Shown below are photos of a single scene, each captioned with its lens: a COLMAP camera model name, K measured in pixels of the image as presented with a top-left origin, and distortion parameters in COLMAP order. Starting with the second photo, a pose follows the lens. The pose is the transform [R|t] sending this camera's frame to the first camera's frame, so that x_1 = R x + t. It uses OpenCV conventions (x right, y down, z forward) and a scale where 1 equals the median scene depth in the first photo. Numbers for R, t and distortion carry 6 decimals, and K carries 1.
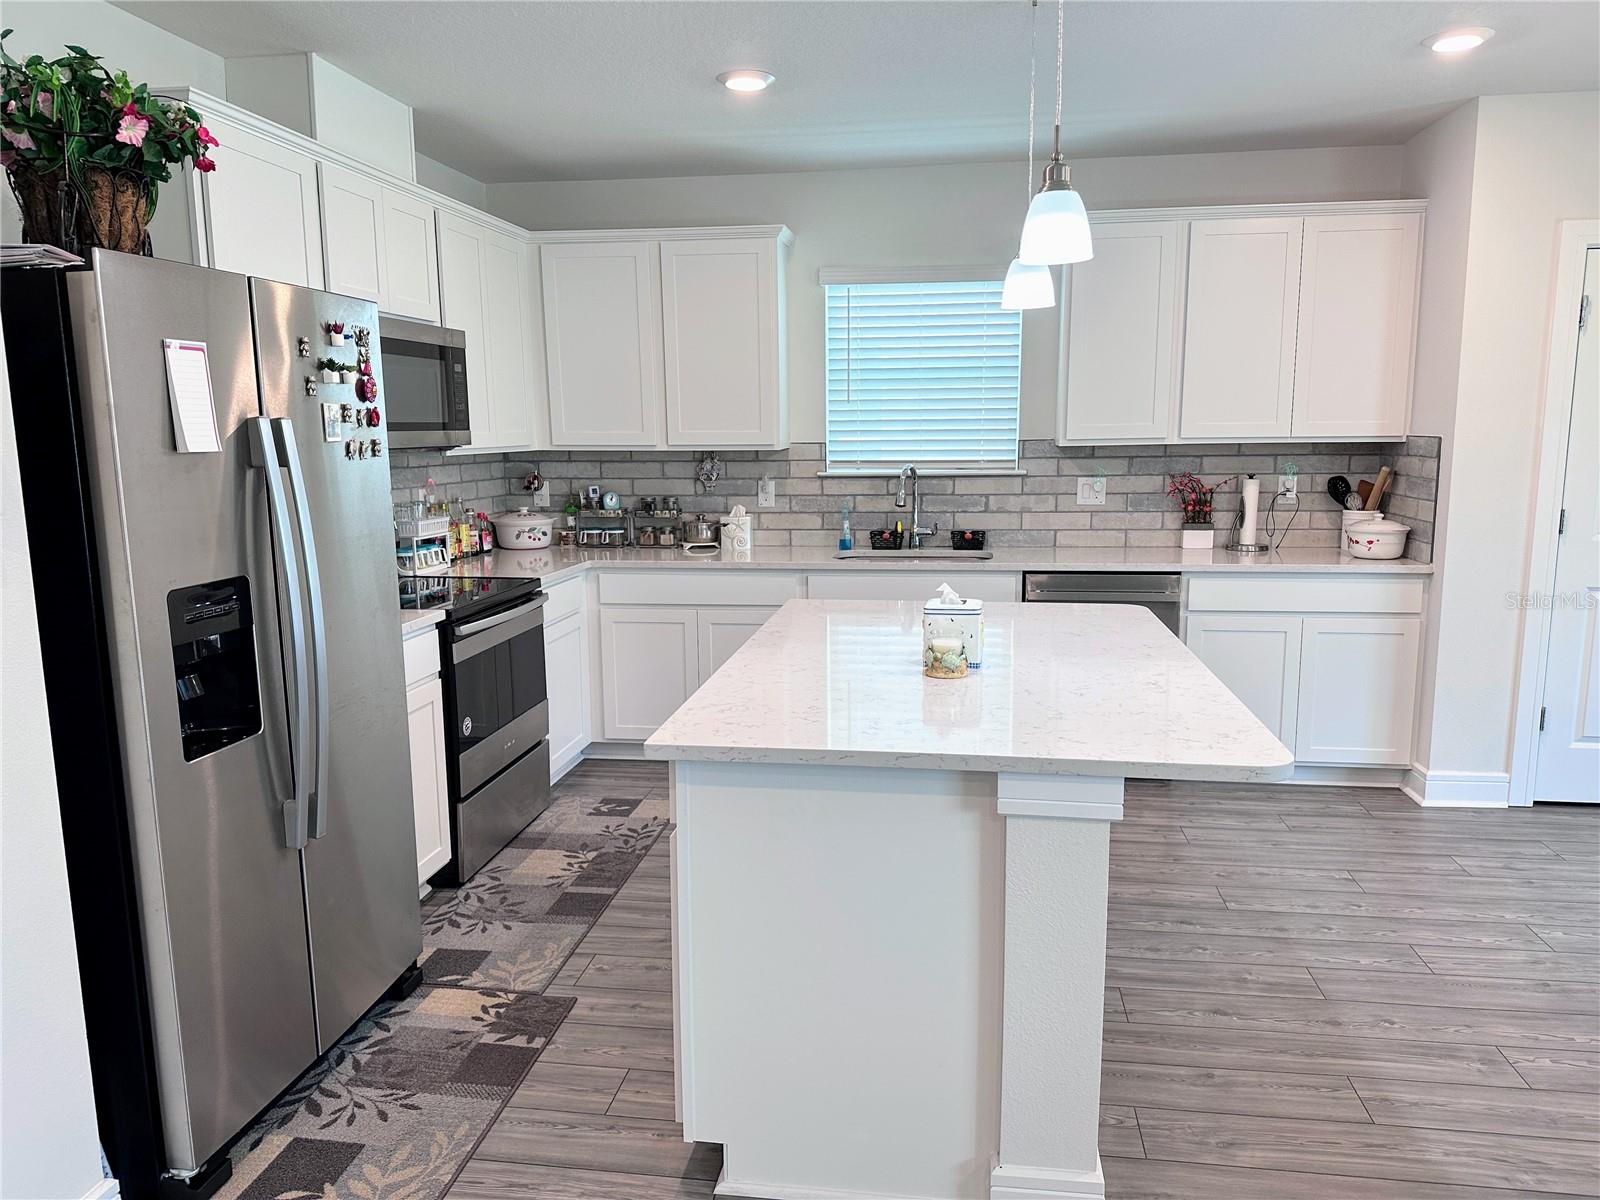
lens RADIAL K [[1120.0, 0, 804.3], [0, 1120.0, 607.1], [0, 0, 1]] dist [0.113585, -0.162079]
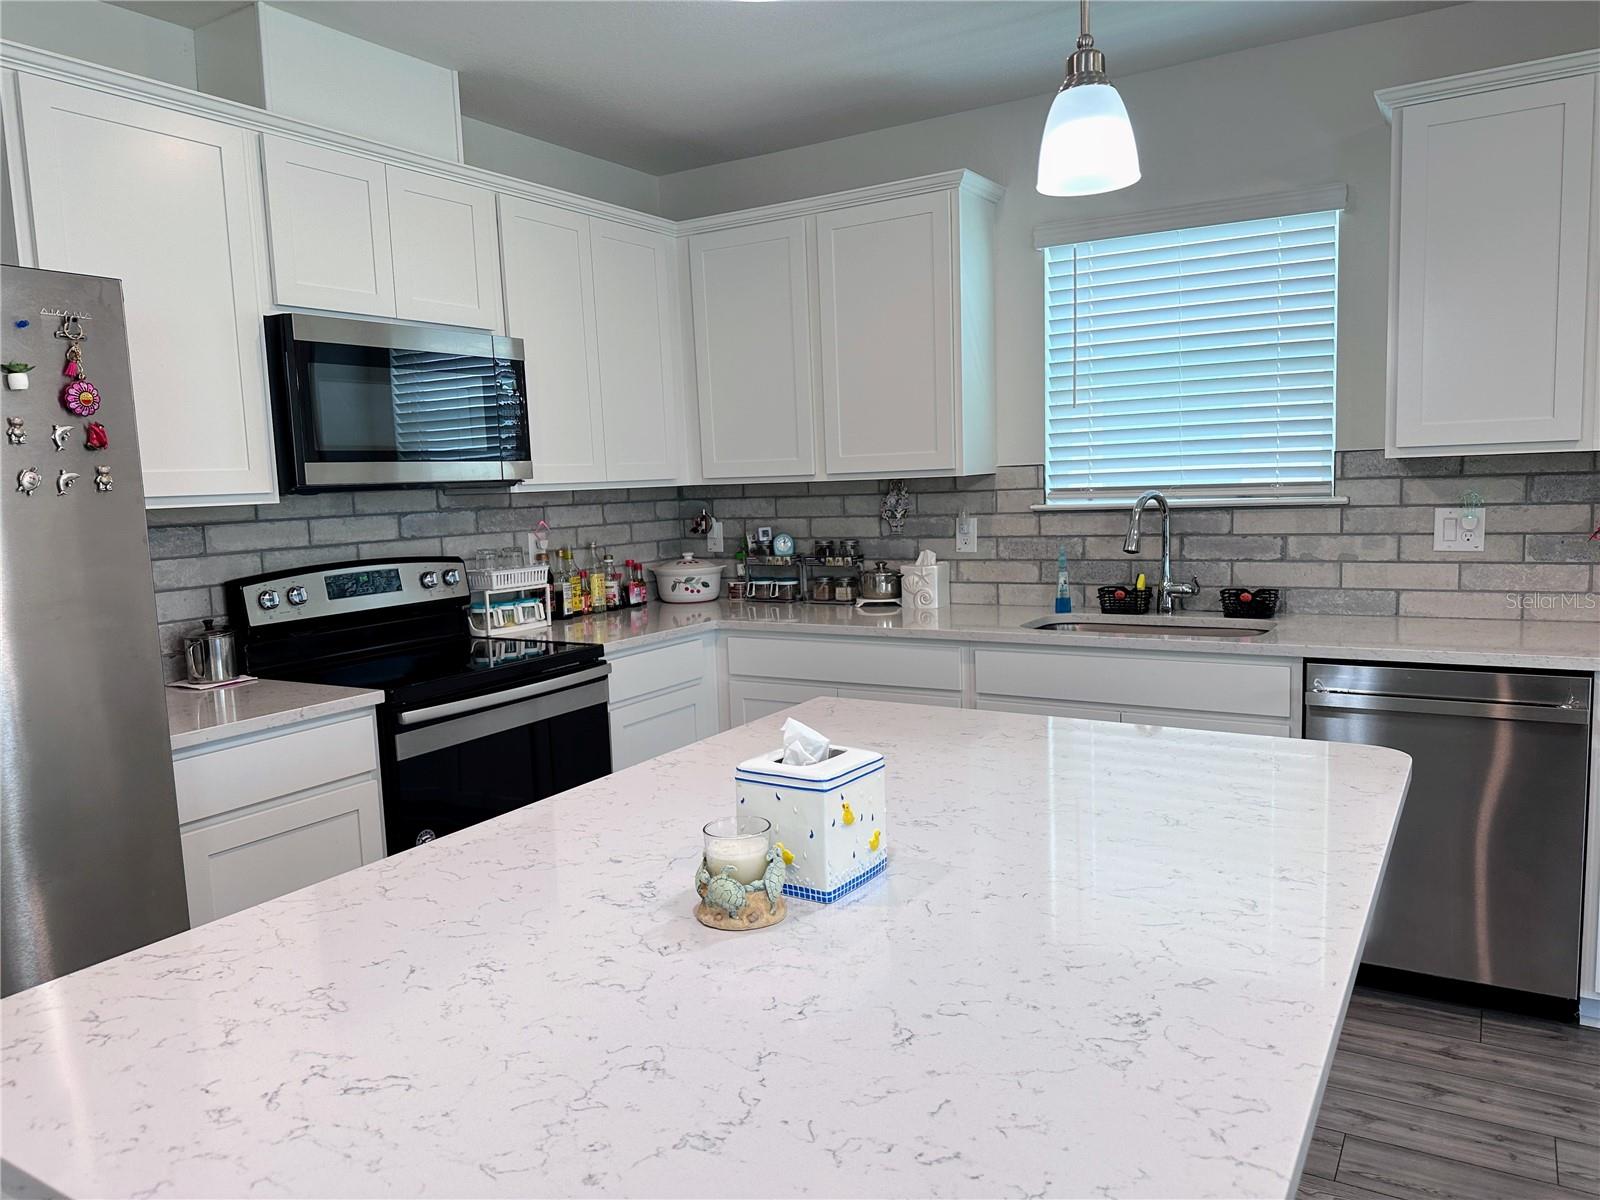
lens RADIAL K [[1120.0, 0, 804.3], [0, 1120.0, 607.1], [0, 0, 1]] dist [0.113585, -0.162079]
pose [[0.918109, 0.021965, -0.395719, 0.171323], [-0.034892, 0.999066, -0.025499, -0.030888], [0.394789, 0.037218, 0.918018, 0.277125]]
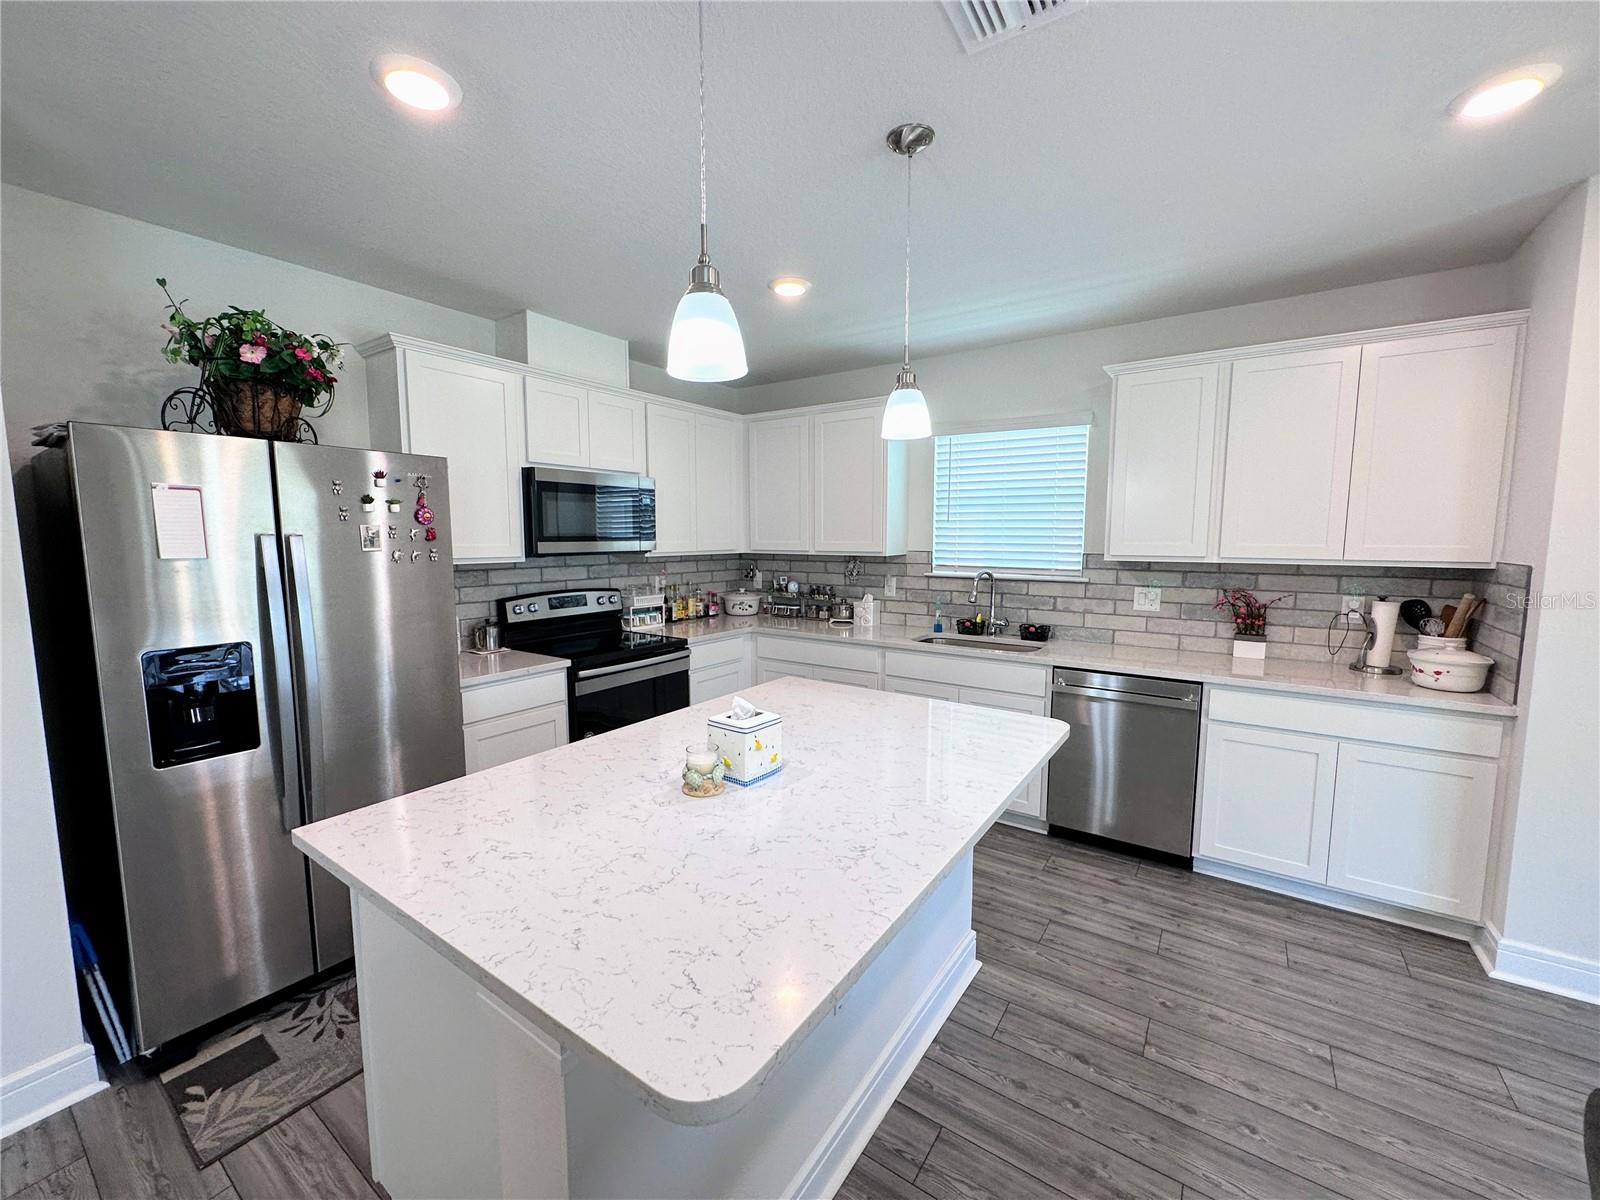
lens RADIAL K [[639.7, 0, 798.9], [0, 639.7, 602.0], [0, 0, 1]] dist [0.000336, 0.000157]
pose [[0.894551, 0.057746, -0.443220, 0.224684], [-0.081110, 0.996128, -0.033923, -0.048242], [0.439544, 0.066296, 0.895771, 0.252277]]
